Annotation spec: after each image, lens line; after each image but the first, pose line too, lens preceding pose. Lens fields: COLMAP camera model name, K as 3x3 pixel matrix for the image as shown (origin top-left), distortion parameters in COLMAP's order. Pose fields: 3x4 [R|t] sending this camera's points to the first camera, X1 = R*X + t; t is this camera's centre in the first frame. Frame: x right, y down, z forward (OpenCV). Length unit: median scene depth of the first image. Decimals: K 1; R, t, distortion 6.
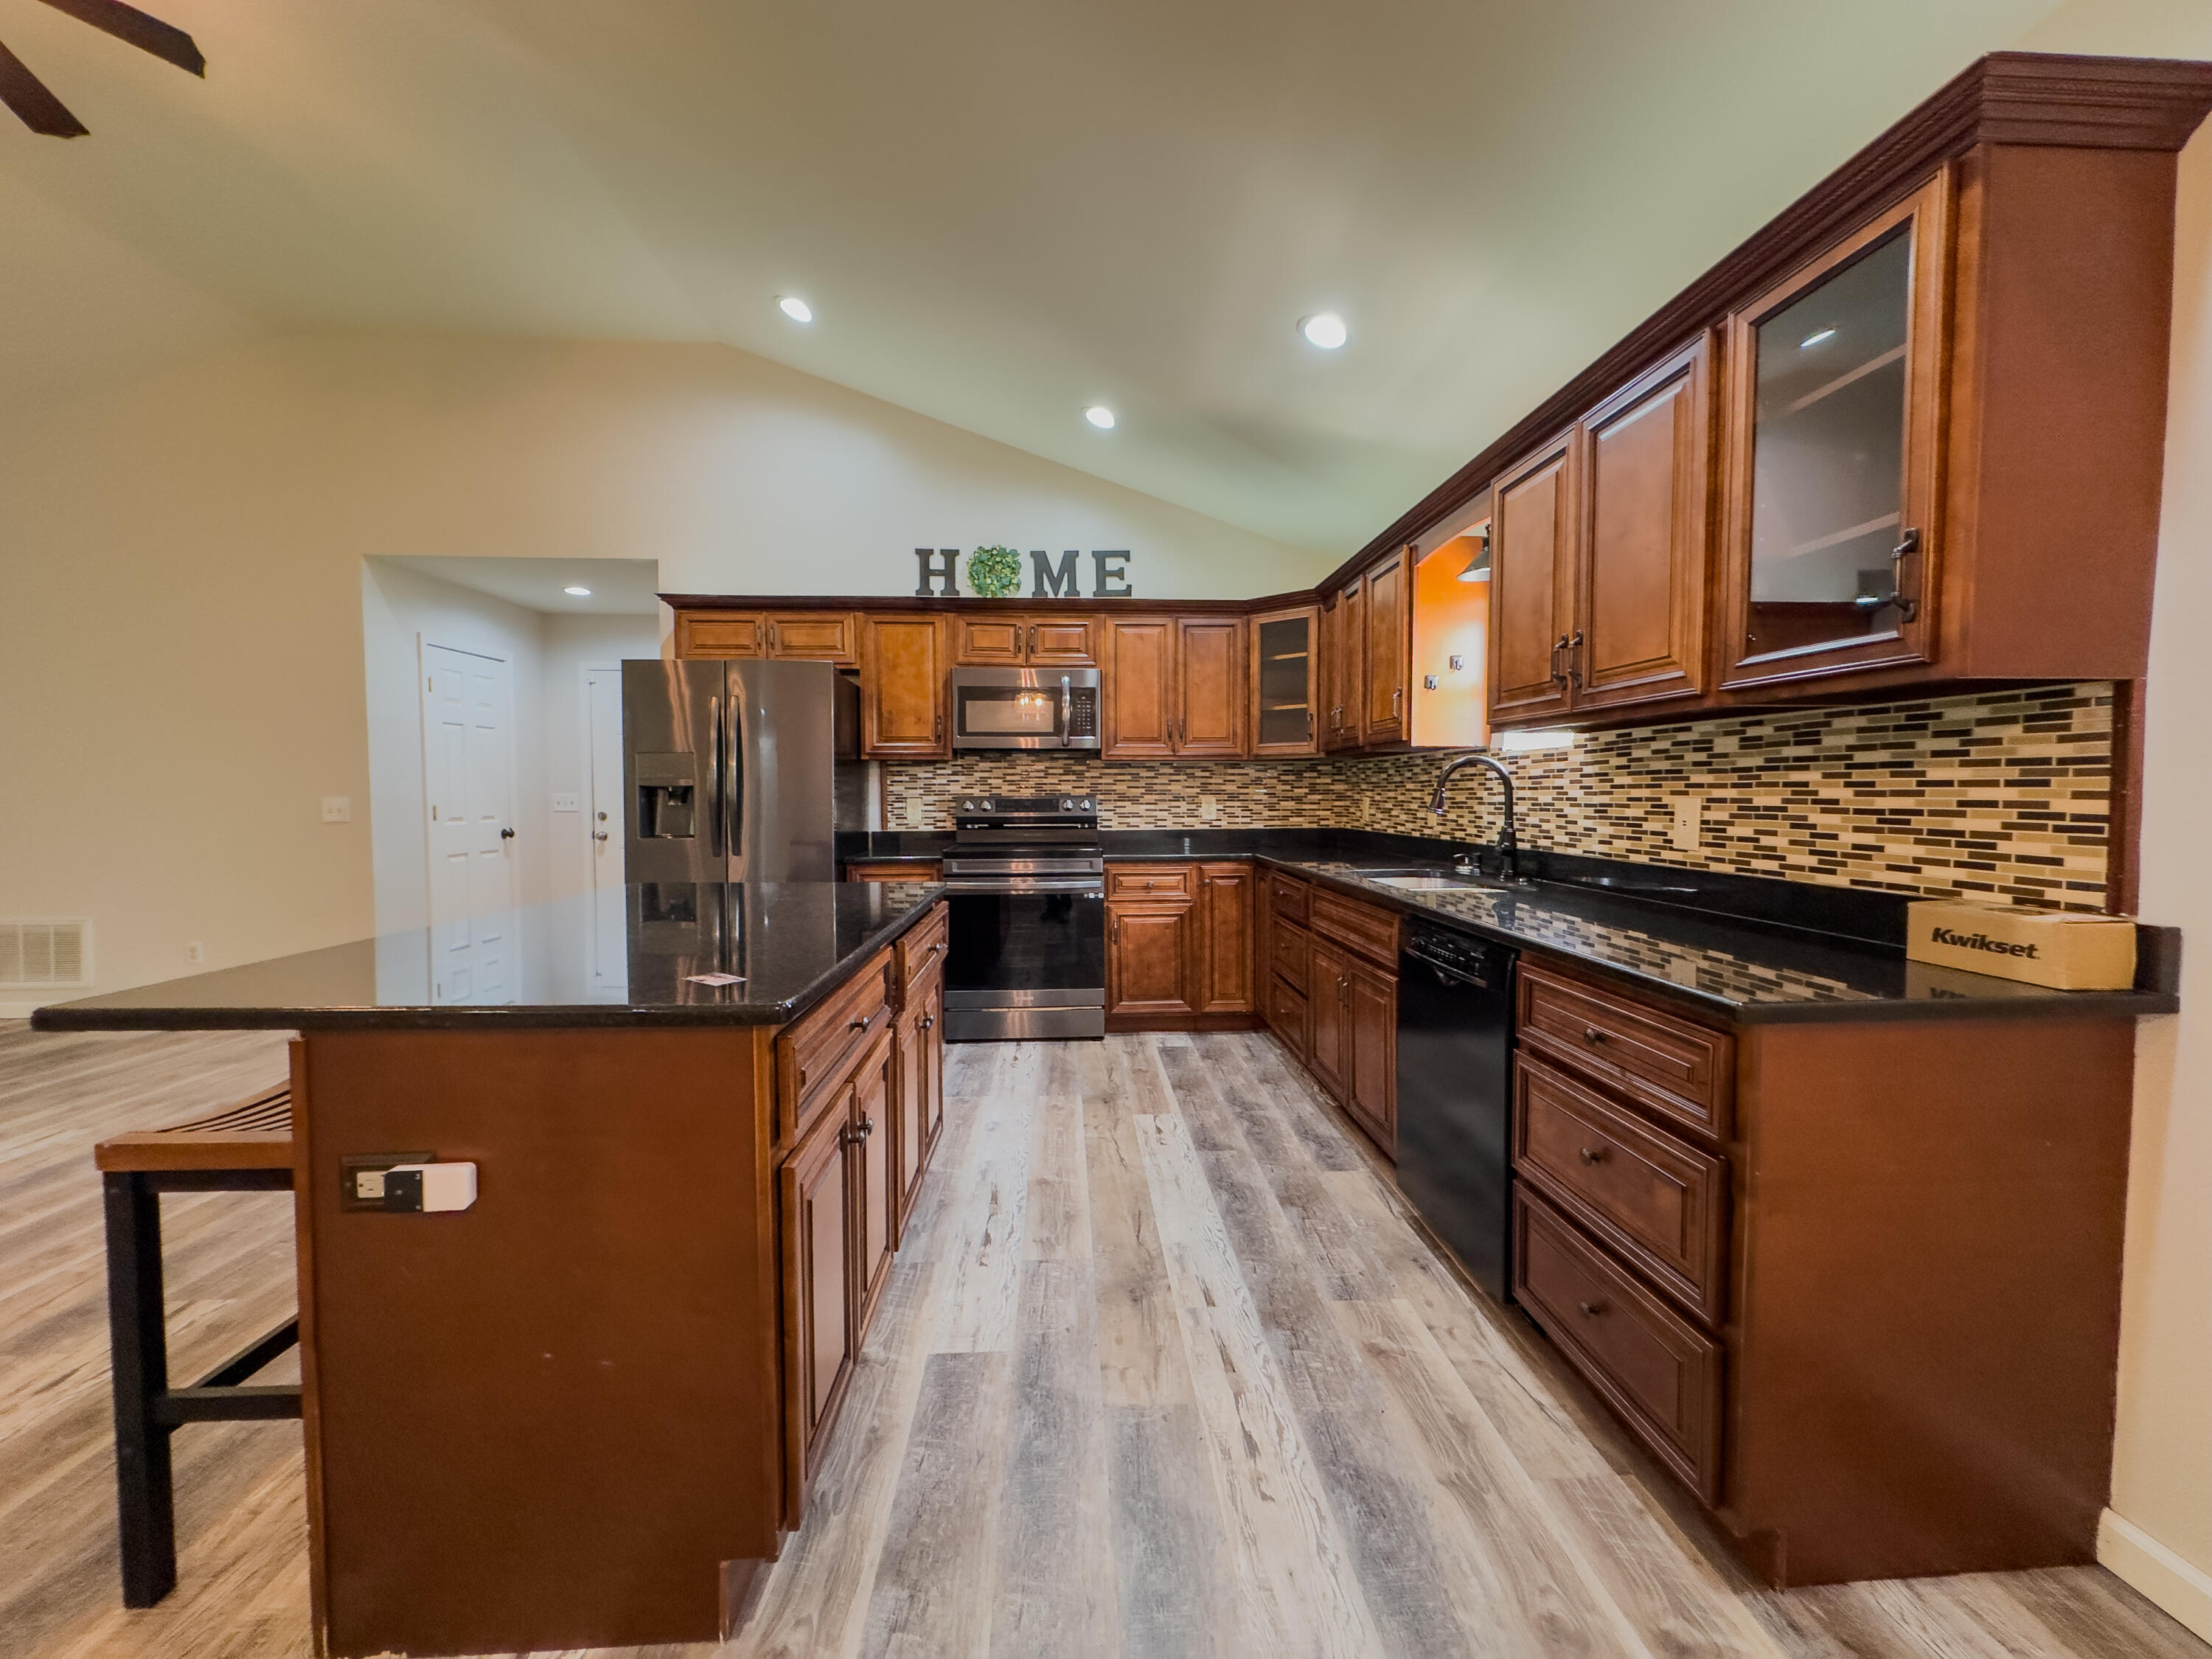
lens RADIAL K [[882.4, 0, 1114.4], [0, 882.4, 830.8], [0, 0, 1]] dist [0.000326, -0.000101]
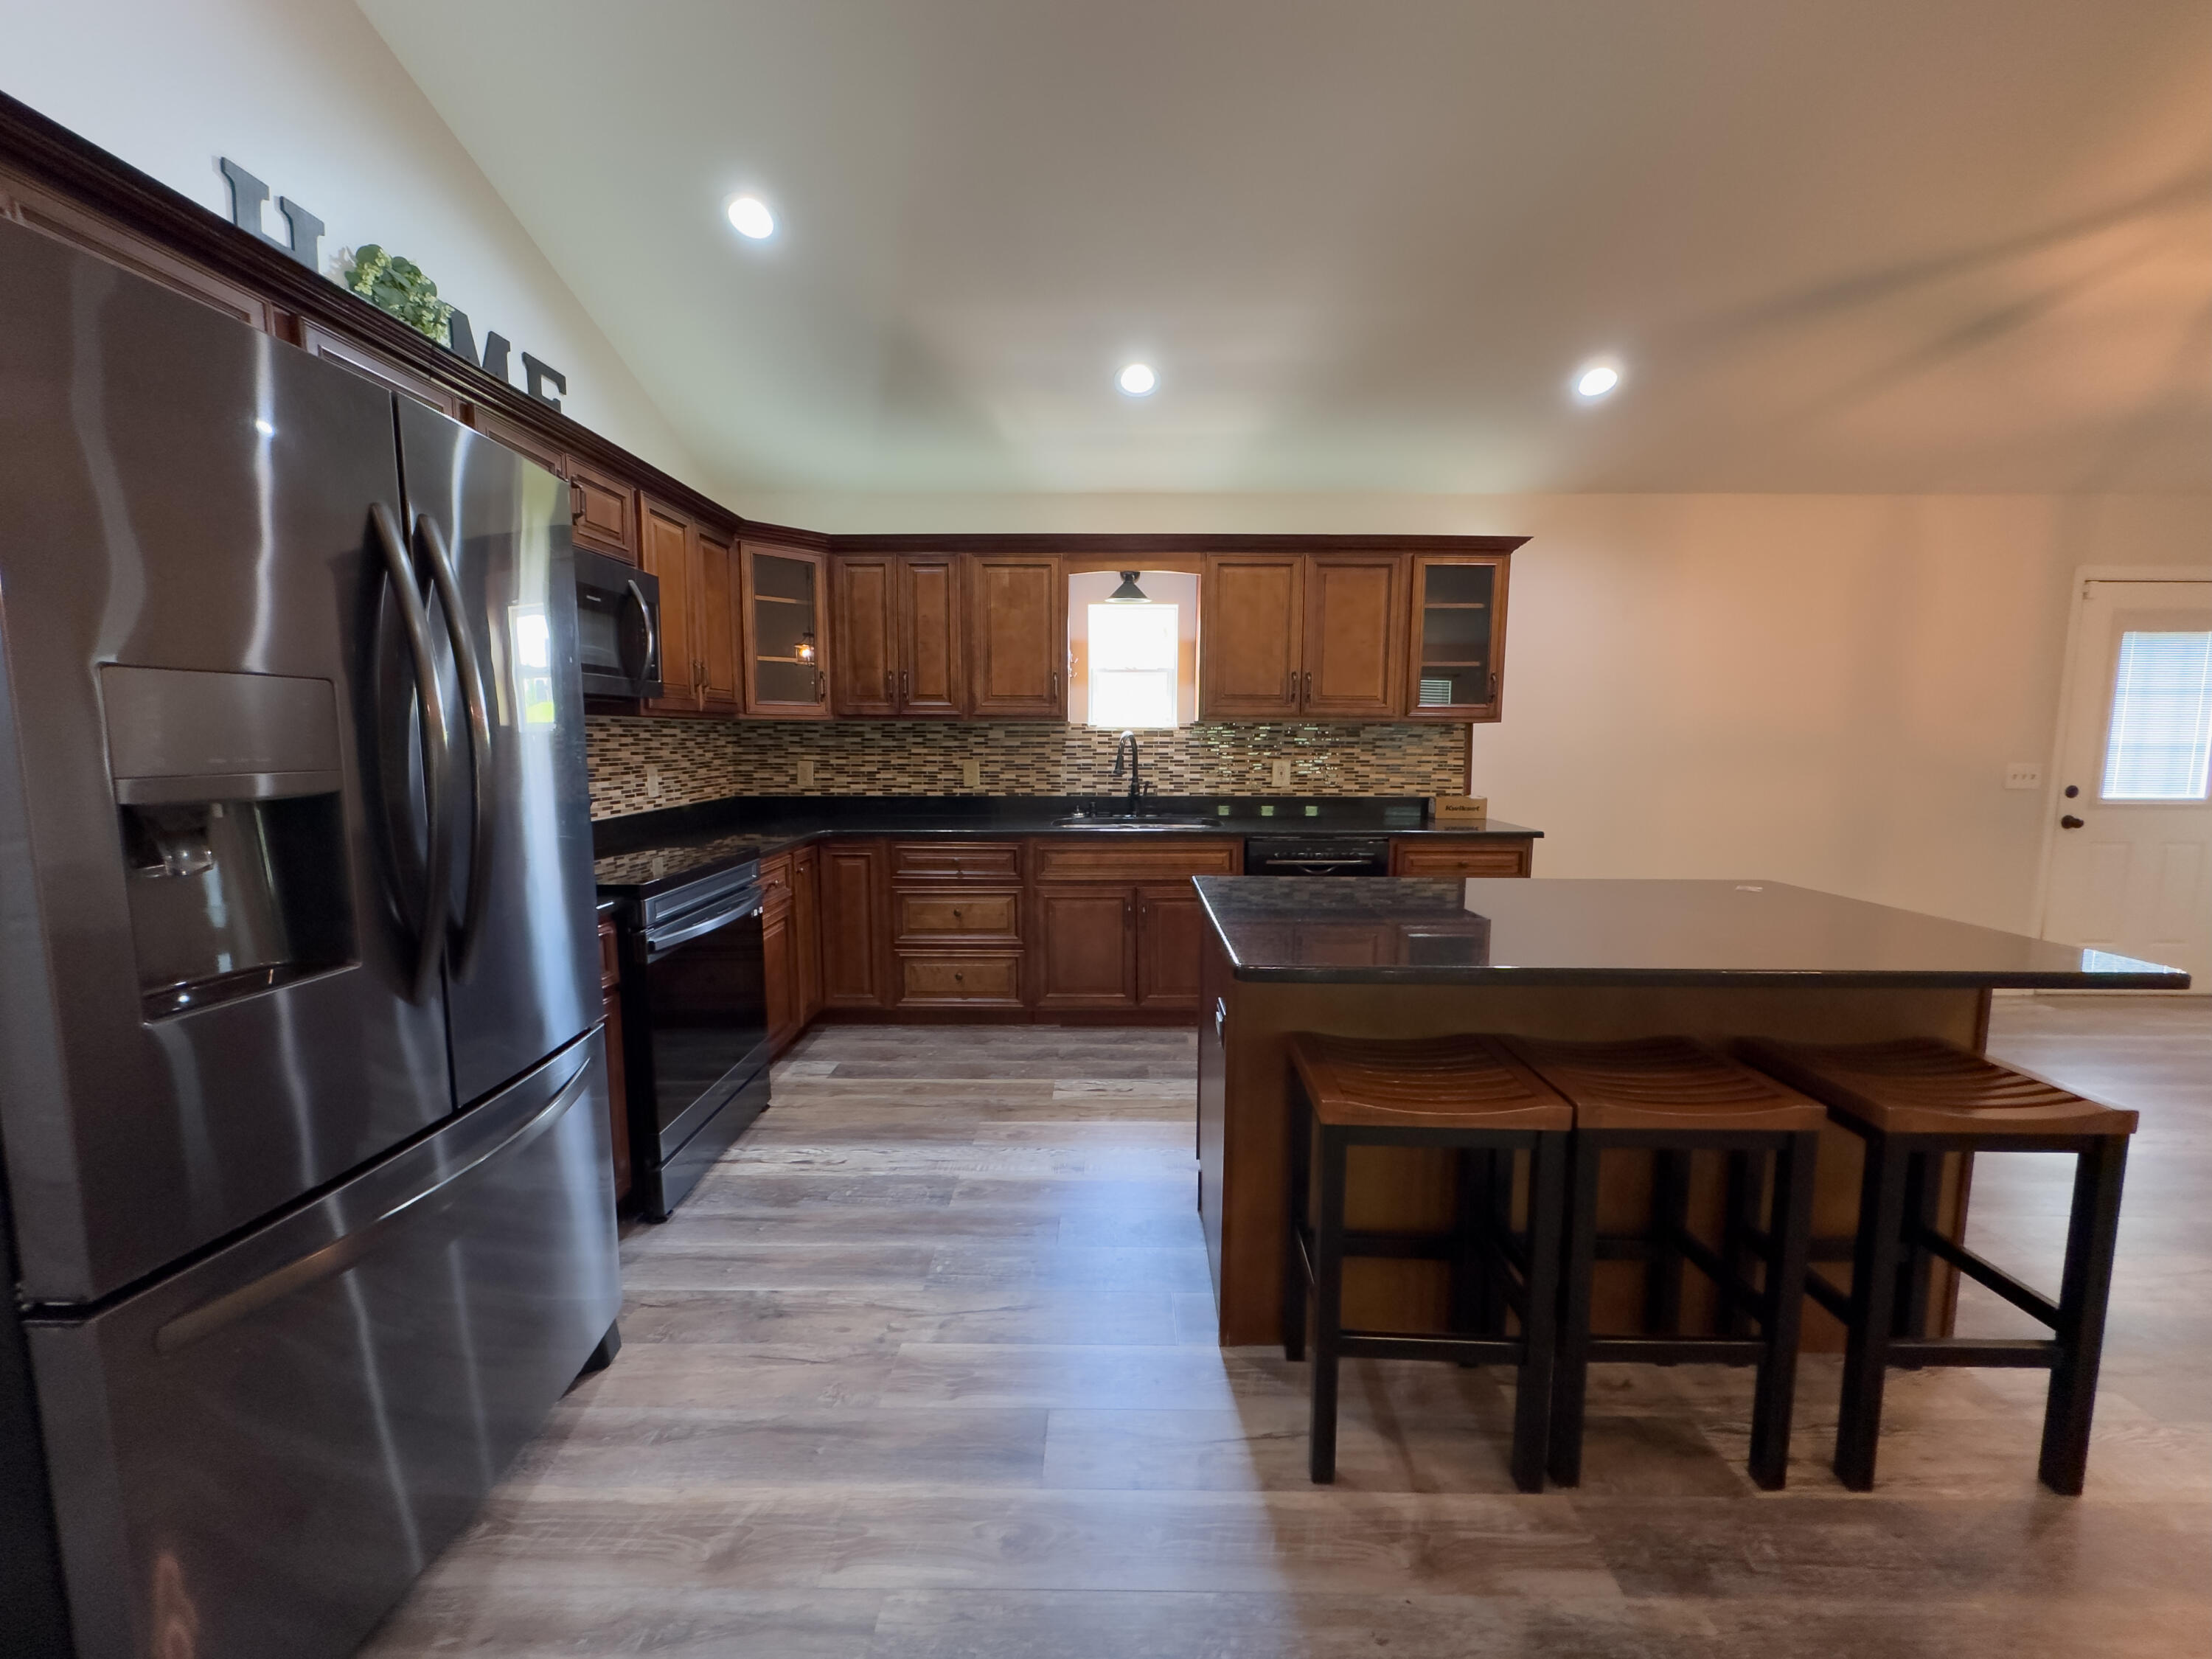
lens RADIAL K [[882.4, 0, 1111.9], [0, 882.4, 832.1], [0, 0, 1]] dist [0.000326, -0.000101]
pose [[0.061910, -0.111792, 0.991801, -0.743892], [0.039473, 0.993204, 0.109486, -0.060734], [-0.997301, 0.032371, 0.065902, 0.706780]]
